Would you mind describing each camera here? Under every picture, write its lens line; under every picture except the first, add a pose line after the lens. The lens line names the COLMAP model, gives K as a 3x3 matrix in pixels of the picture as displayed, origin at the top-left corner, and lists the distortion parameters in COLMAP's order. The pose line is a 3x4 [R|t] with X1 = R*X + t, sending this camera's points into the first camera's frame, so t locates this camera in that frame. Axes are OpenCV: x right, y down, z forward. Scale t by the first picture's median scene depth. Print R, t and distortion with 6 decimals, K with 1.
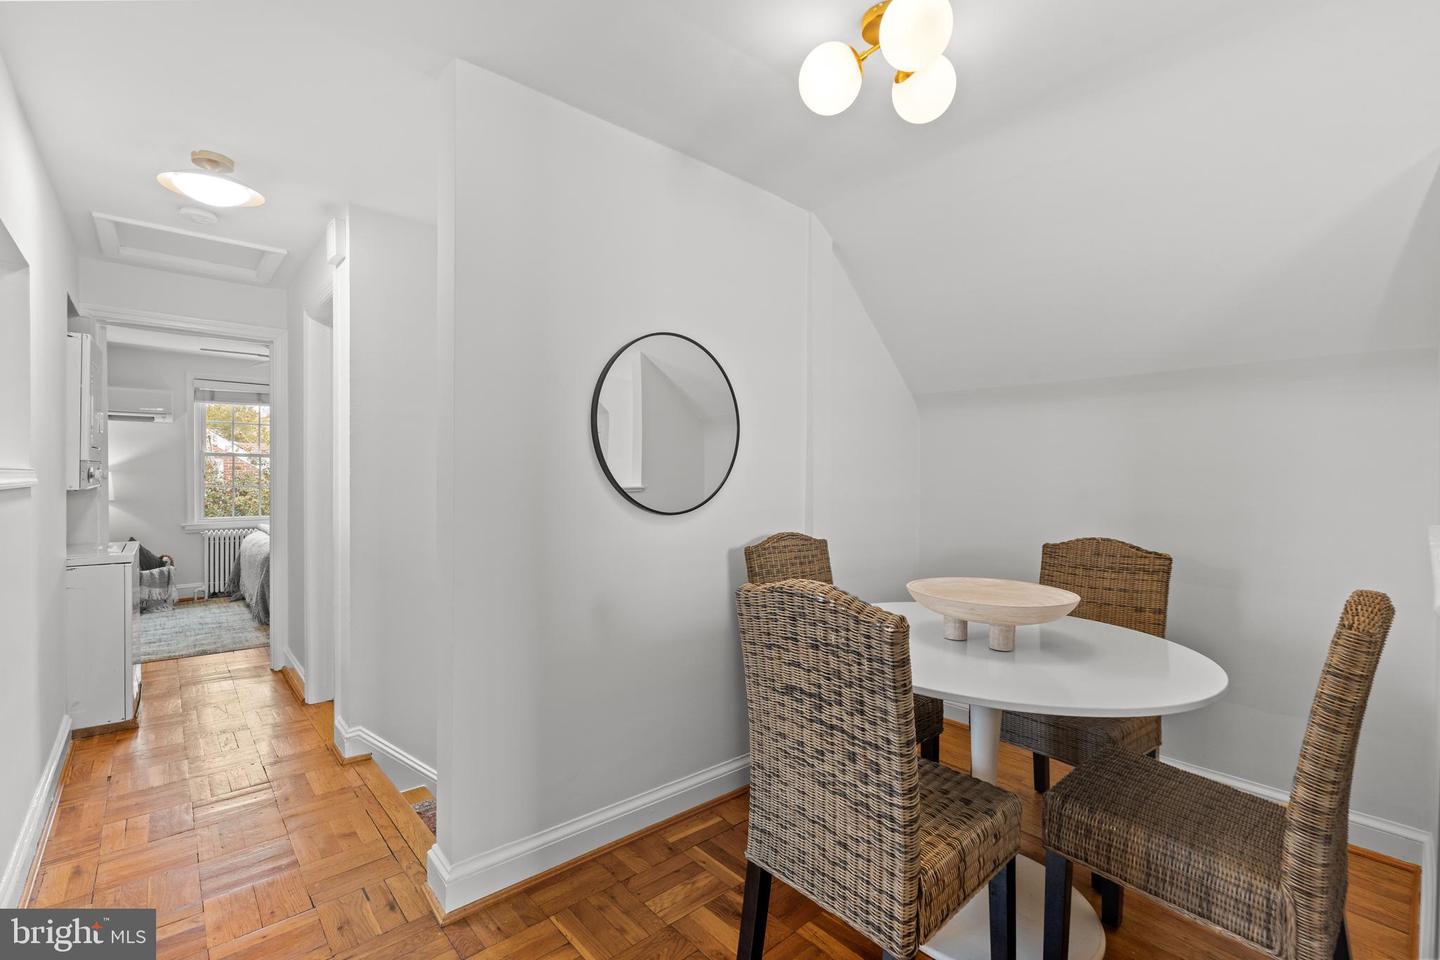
lens RADIAL K [[632.6, 0, 715.8], [0, 632.6, 478.2], [0, 0, 1]] dist [-0.006330, 0.001104]
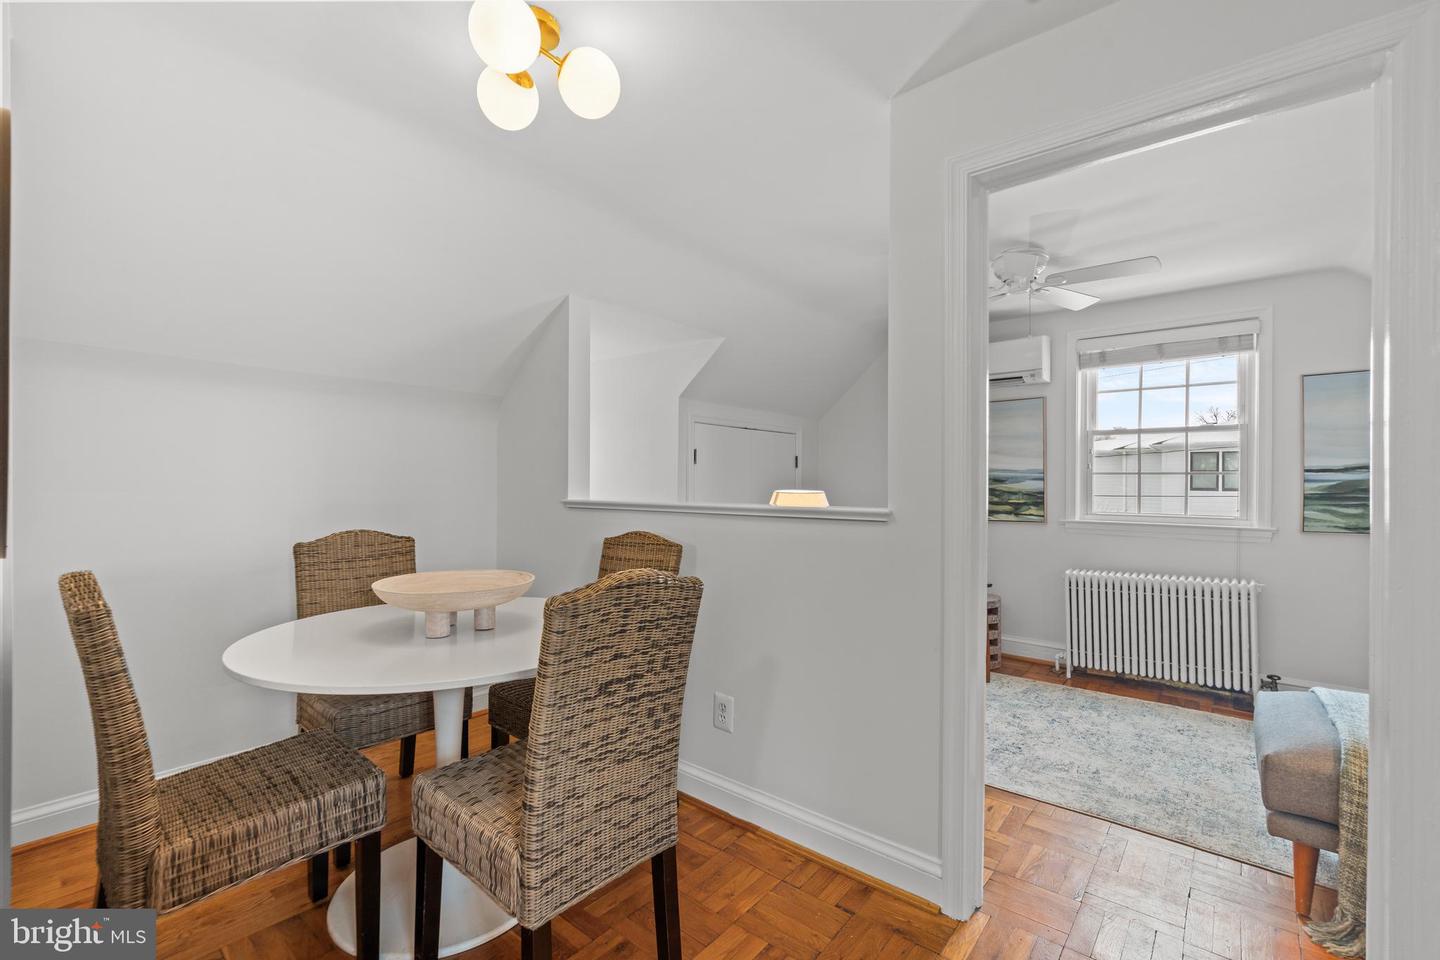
lens RADIAL K [[632.6, 0, 711.1], [0, 632.6, 478.3], [0, 0, 1]] dist [-0.006330, 0.001104]
pose [[-0.142169, -0.003595, 0.989836, -0.907916], [-0.006417, 0.999976, 0.002711, 0.004468], [-0.989822, -0.005966, -0.142189, 1.007430]]
